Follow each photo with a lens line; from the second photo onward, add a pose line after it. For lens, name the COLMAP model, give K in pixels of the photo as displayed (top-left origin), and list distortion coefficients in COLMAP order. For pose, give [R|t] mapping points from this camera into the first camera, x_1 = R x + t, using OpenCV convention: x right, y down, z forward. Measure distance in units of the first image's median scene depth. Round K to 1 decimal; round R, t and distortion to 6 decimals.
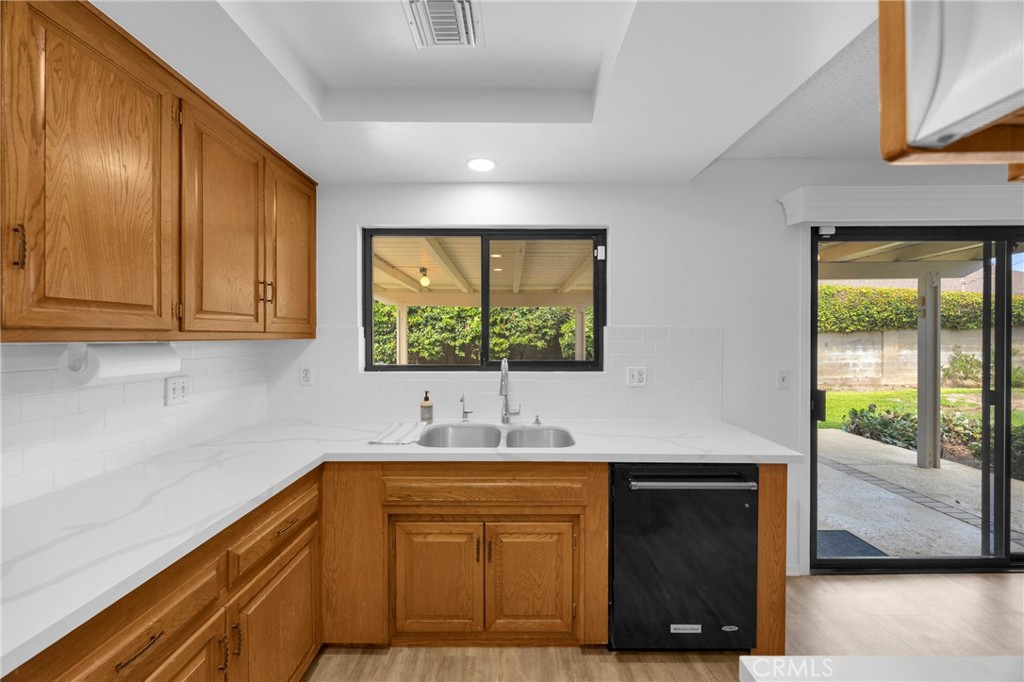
lens RADIAL K [[387.8, 0, 508.2], [0, 387.8, 339.1], [0, 0, 1]] dist [0.000934, -0.001077]
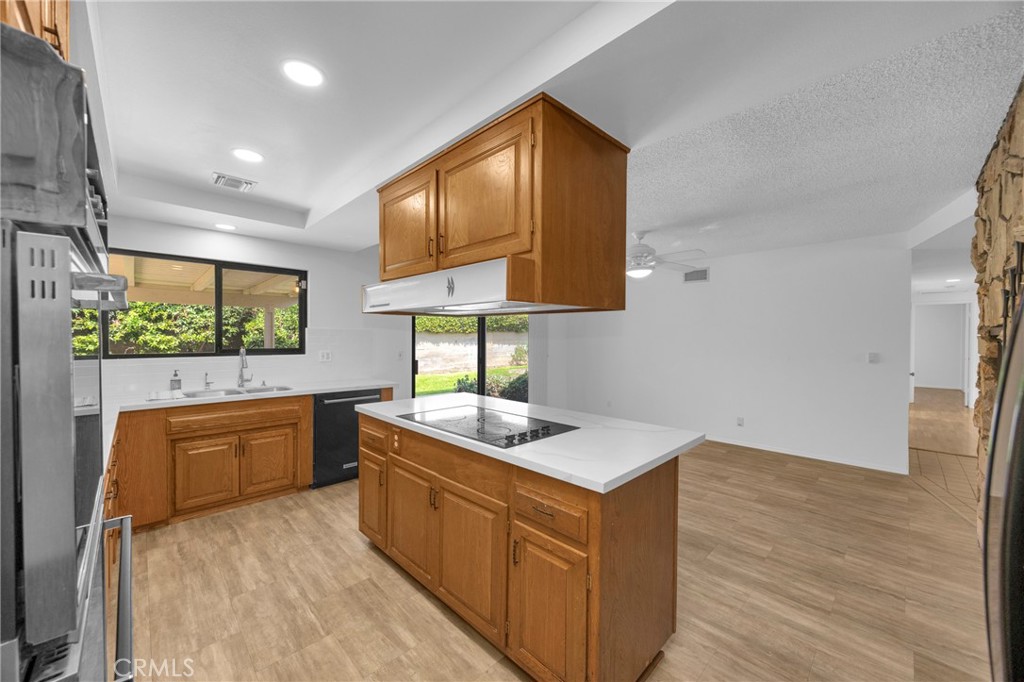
lens RADIAL K [[387.8, 0, 510.1], [0, 387.8, 342.8], [0, 0, 1]] dist [0.000934, -0.001077]
pose [[0.711362, -0.006445, 0.702796, -0.177494], [-0.001930, 0.999936, 0.011123, 0.007078], [-0.702823, -0.009269, 0.711304, -0.480609]]
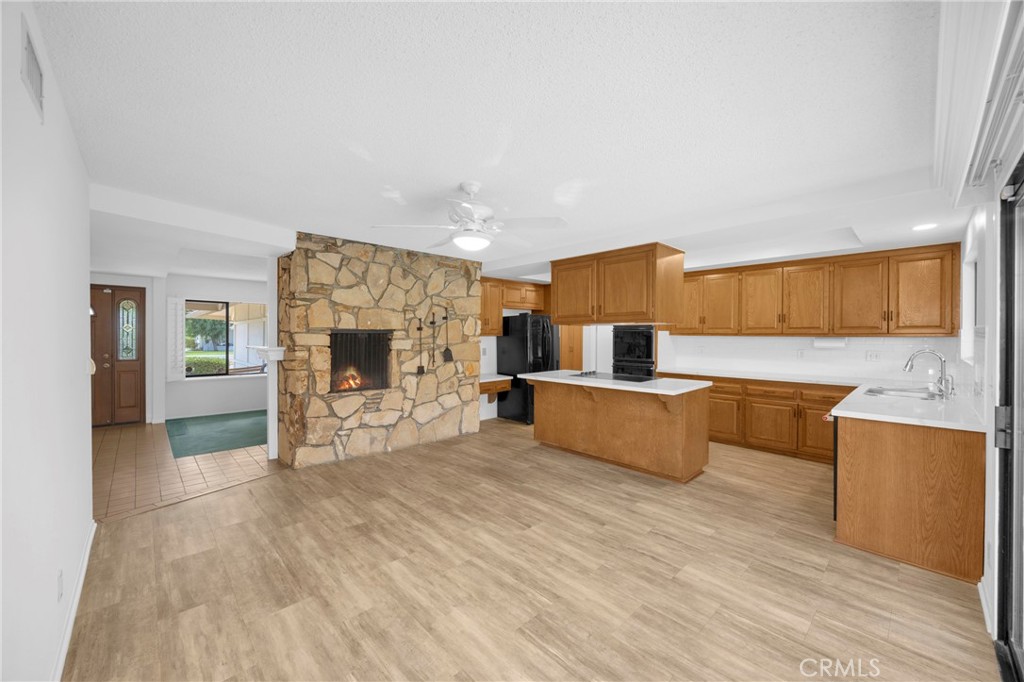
lens RADIAL K [[387.8, 0, 511.3], [0, 387.8, 334.7], [0, 0, 1]] dist [0.000934, -0.001077]
pose [[-0.717241, -0.002036, -0.696822, 1.082747], [-0.004706, 0.999987, 0.001922, -0.000086], [0.696809, 0.004657, -0.717242, 0.462846]]
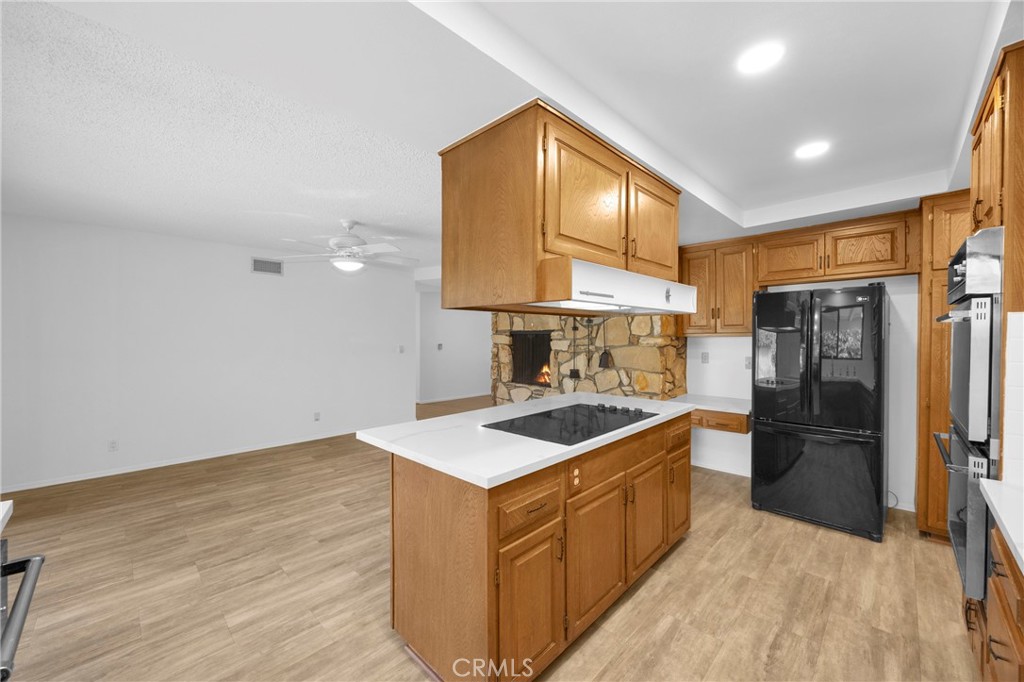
lens RADIAL K [[387.8, 0, 506.5], [0, 387.8, 337.1], [0, 0, 1]] dist [0.000934, -0.001077]
pose [[-0.725121, -0.000142, 0.688621, -0.135586], [0.001916, 0.999996, 0.002224, 0.006023], [-0.688619, 0.002932, -0.725118, 0.335347]]
